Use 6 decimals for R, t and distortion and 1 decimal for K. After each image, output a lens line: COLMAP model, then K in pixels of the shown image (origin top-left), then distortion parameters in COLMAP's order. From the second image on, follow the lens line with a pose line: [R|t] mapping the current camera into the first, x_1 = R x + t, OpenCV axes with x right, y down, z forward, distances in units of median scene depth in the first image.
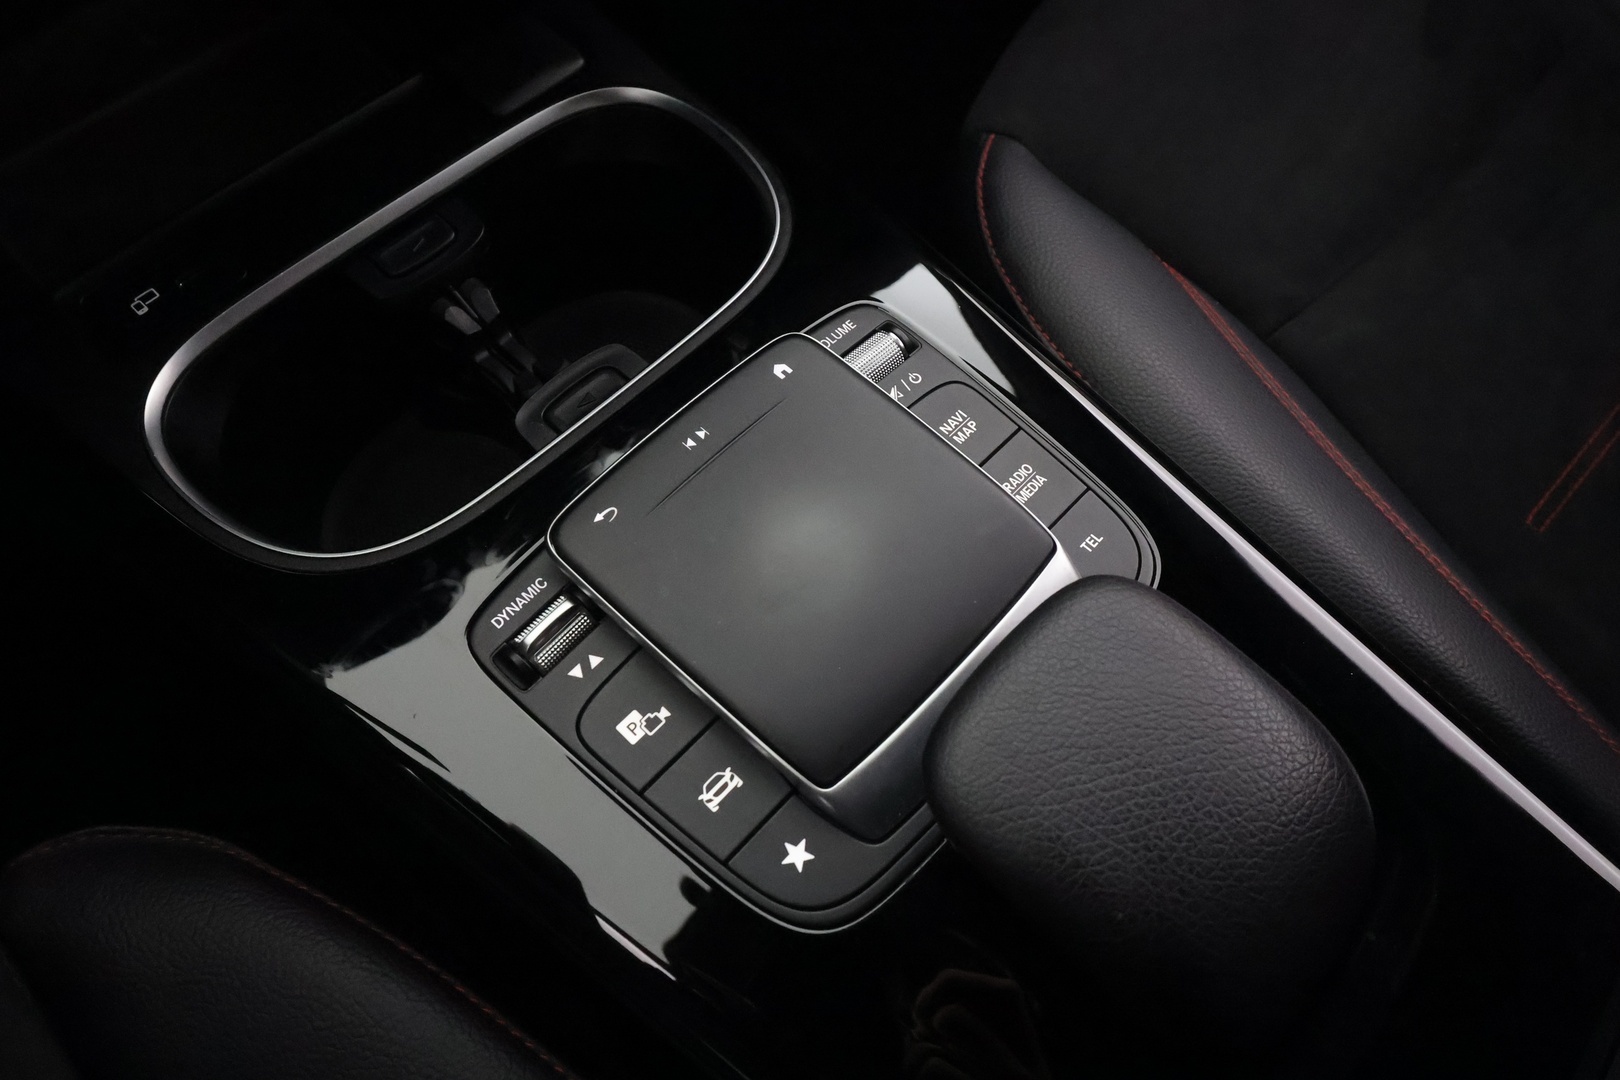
lens RADIAL K [[1055.6, 0, 810.0], [0, 1055.6, 540.0], [0, 0, 1]] dist [0.003382, 0.000557]
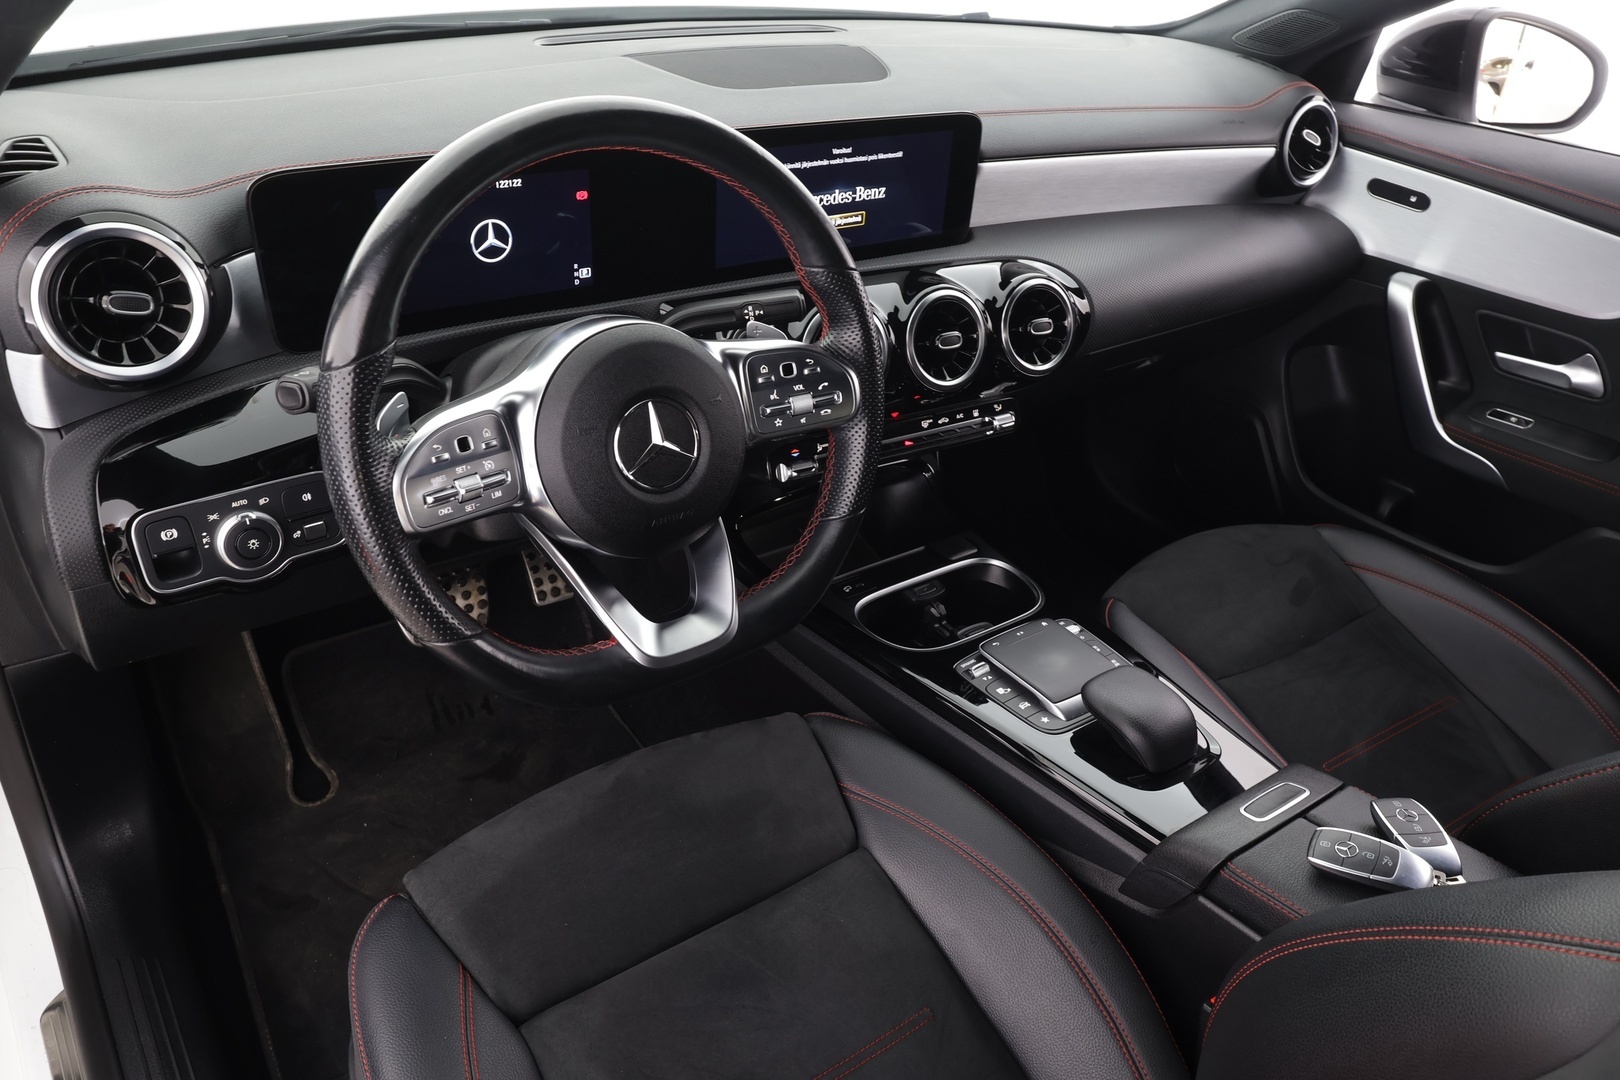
lens RADIAL K [[1219.4, 0, 810.0], [0, 1219.4, 540.0], [0, 0, 1]] dist [0.009171, 0.000224]
pose [[0.982104, 0.140064, -0.125912, -0.266130], [-0.185145, 0.840587, -0.509053, 1.504913], [0.034539, 0.523255, 0.851476, -2.176706]]
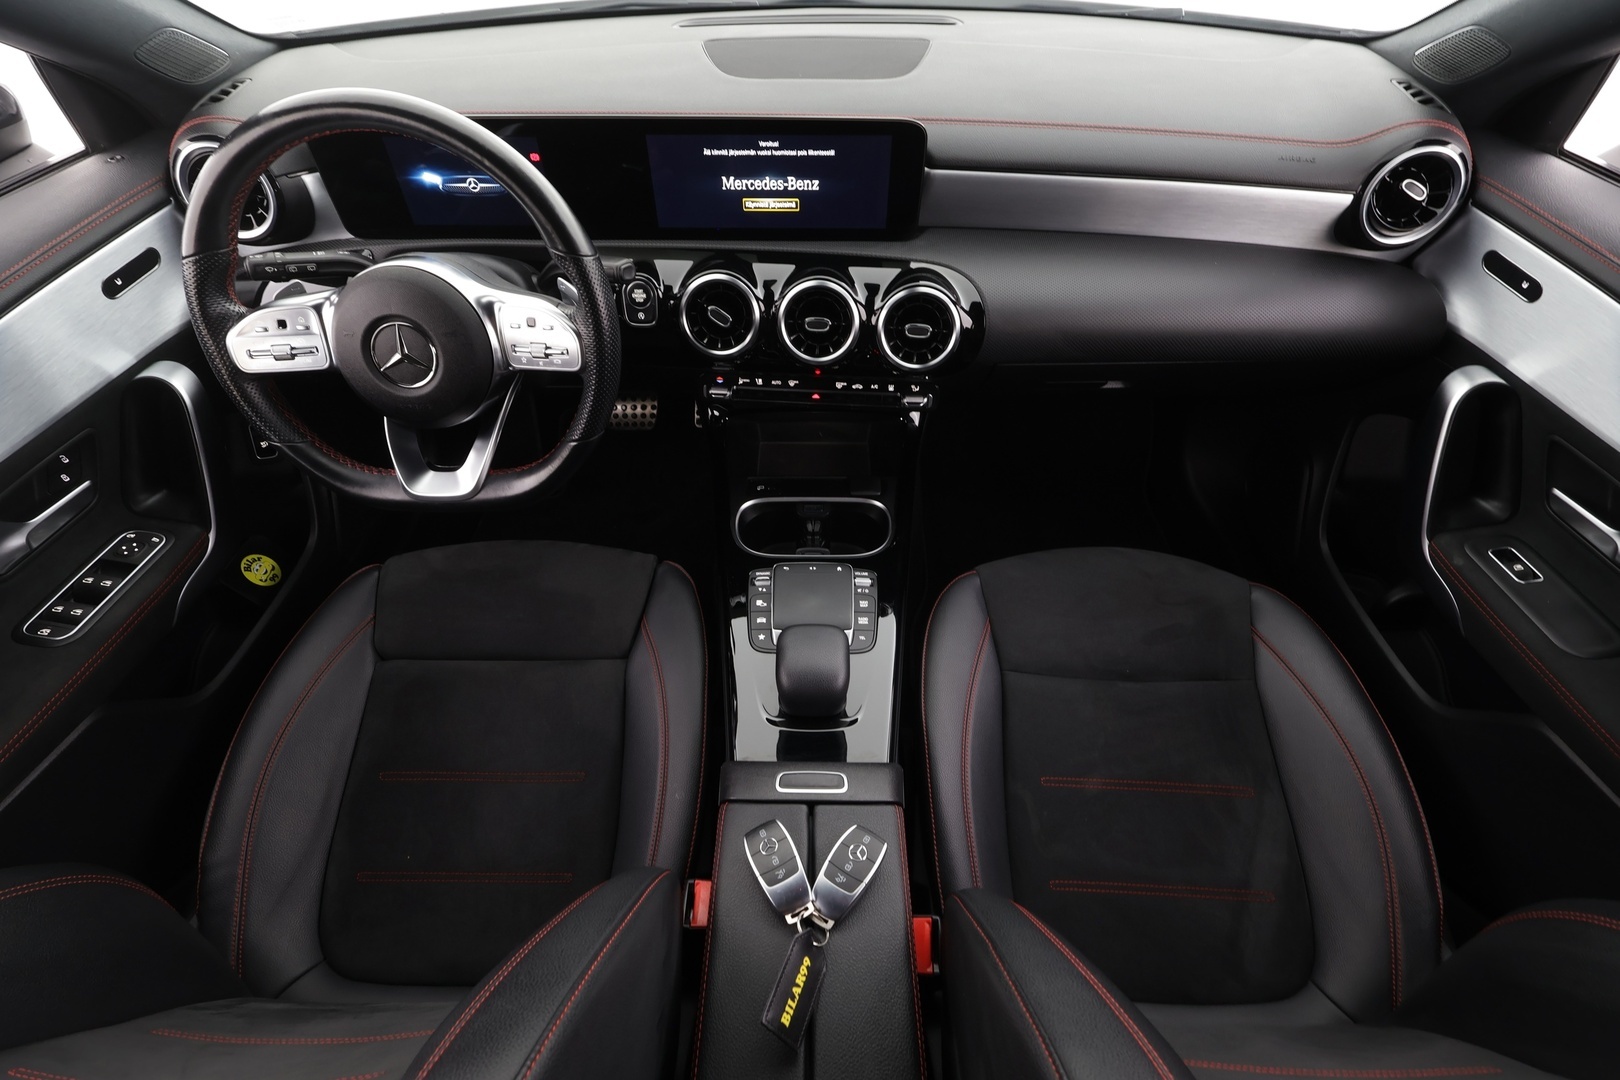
lens RADIAL K [[764.8, 0, 810.0], [0, 764.8, 540.0], [0, 0, 1]] dist [0.002267, 0.000214]
pose [[0.675615, 0.514859, -0.527697, 1.255342], [-0.644116, 0.760441, -0.082726, 0.073834], [0.358690, 0.395790, 0.845394, -1.480284]]
